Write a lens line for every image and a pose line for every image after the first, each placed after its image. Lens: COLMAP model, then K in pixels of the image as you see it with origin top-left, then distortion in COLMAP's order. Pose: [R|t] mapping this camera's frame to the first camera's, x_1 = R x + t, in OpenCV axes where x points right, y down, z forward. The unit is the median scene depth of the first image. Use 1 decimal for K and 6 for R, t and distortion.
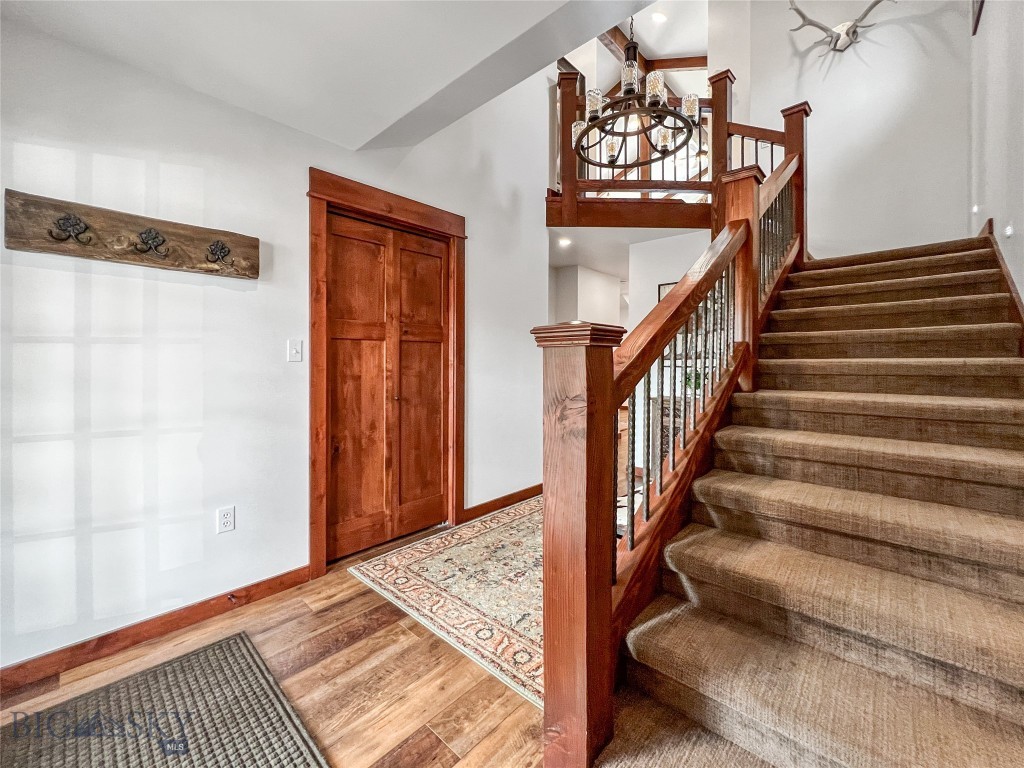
lens RADIAL K [[419.9, 0, 509.6], [0, 419.9, 360.6], [0, 0, 1]] dist [-0.001258, -0.000044]
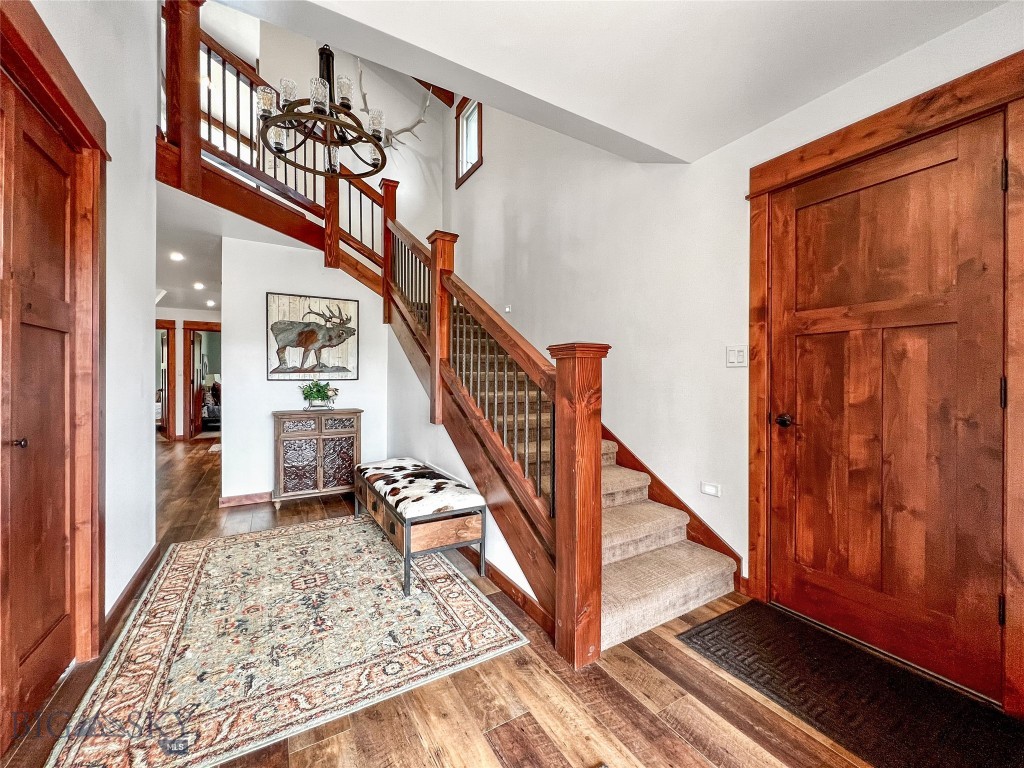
lens RADIAL K [[411.8, 0, 511.4], [0, 411.8, 378.7], [0, 0, 1]] dist [-0.001778, 0.000124]
pose [[0.287141, -0.000497, 0.957888, -0.623529], [0.001037, 0.999999, 0.000208, 0.019986], [-0.957888, 0.000933, 0.287142, 0.372641]]
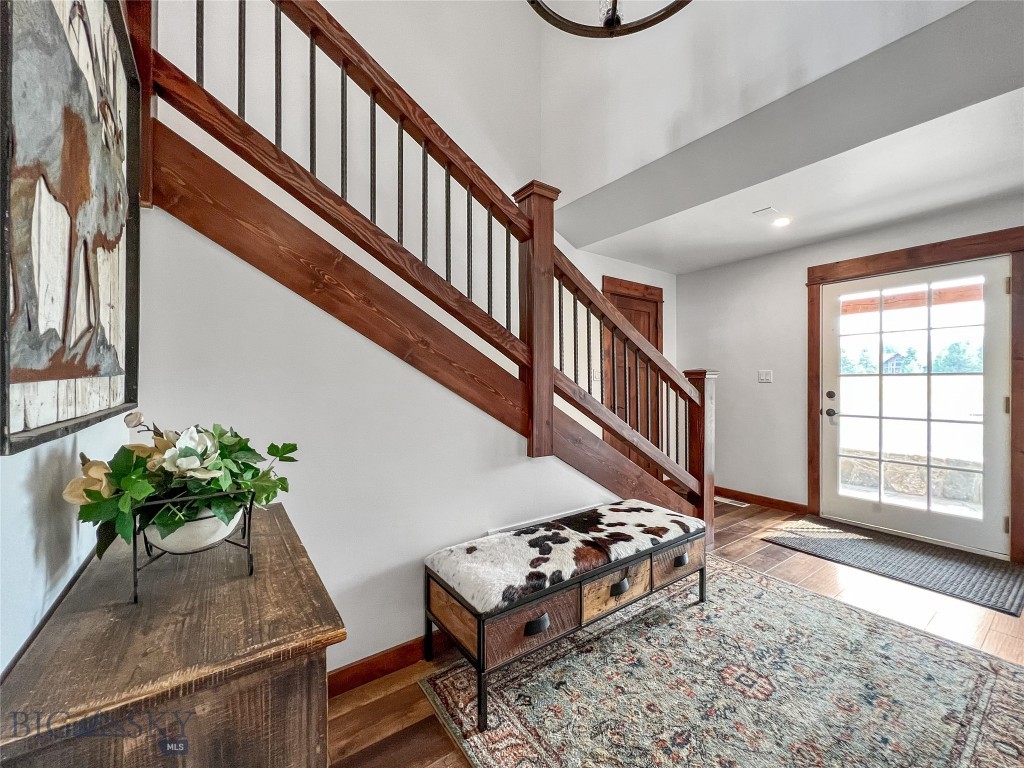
lens RADIAL K [[411.8, 0, 511.4], [0, 411.8, 378.7], [0, 0, 1]] dist [-0.001778, 0.000124]
pose [[-0.978915, -0.001146, 0.204263, 0.387347], [-0.002231, 0.999985, -0.005080, -0.003775], [-0.204254, -0.005429, -0.978903, 1.824495]]
